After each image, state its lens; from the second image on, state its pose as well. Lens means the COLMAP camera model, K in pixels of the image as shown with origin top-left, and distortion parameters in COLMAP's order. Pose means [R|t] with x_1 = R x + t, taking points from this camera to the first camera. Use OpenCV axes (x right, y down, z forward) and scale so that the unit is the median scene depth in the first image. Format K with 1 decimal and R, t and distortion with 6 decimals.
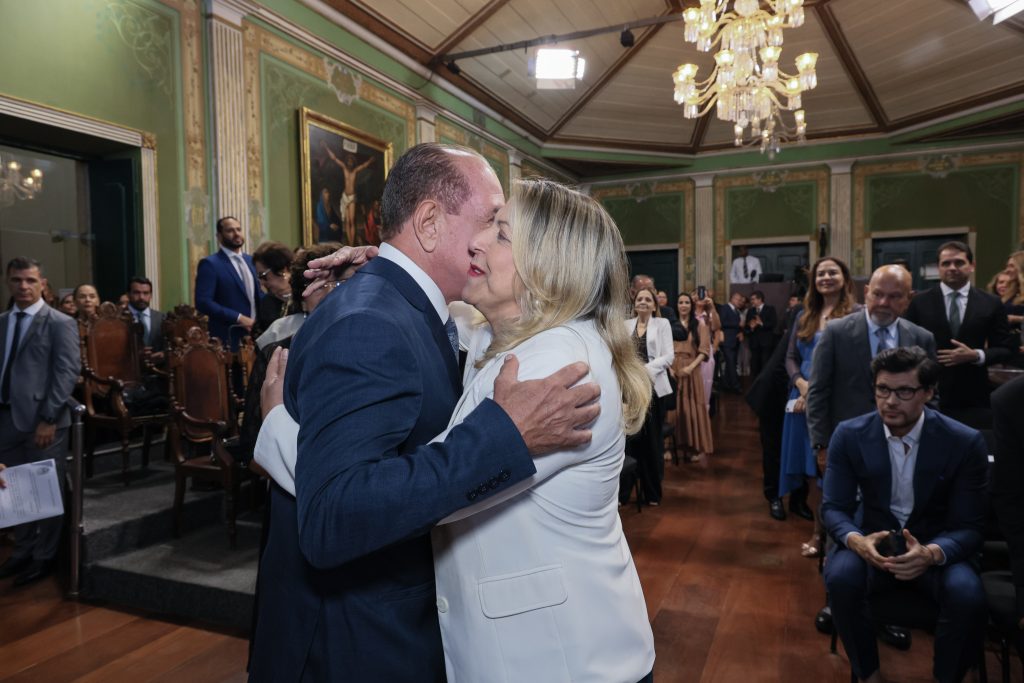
lens RADIAL K [[701.1, 0, 512.0], [0, 701.1, 341.5], [0, 0, 1]] dist [0.003304, 0.001283]
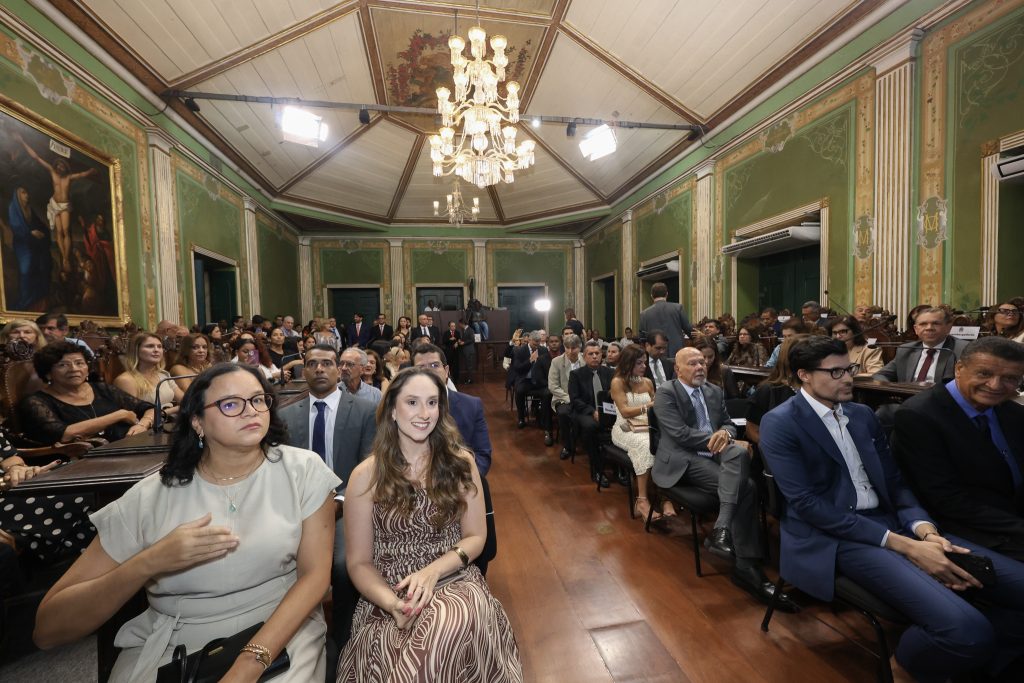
lens RADIAL K [[424.3, 0, 511.2], [0, 424.3, 345.9], [0, 0, 1]] dist [-0.001787, -0.000306]
pose [[0.825810, -0.026450, 0.563328, -0.058120], [0.033545, 0.999435, -0.002248, -0.001307], [-0.562950, 0.020754, 0.826231, 0.203111]]
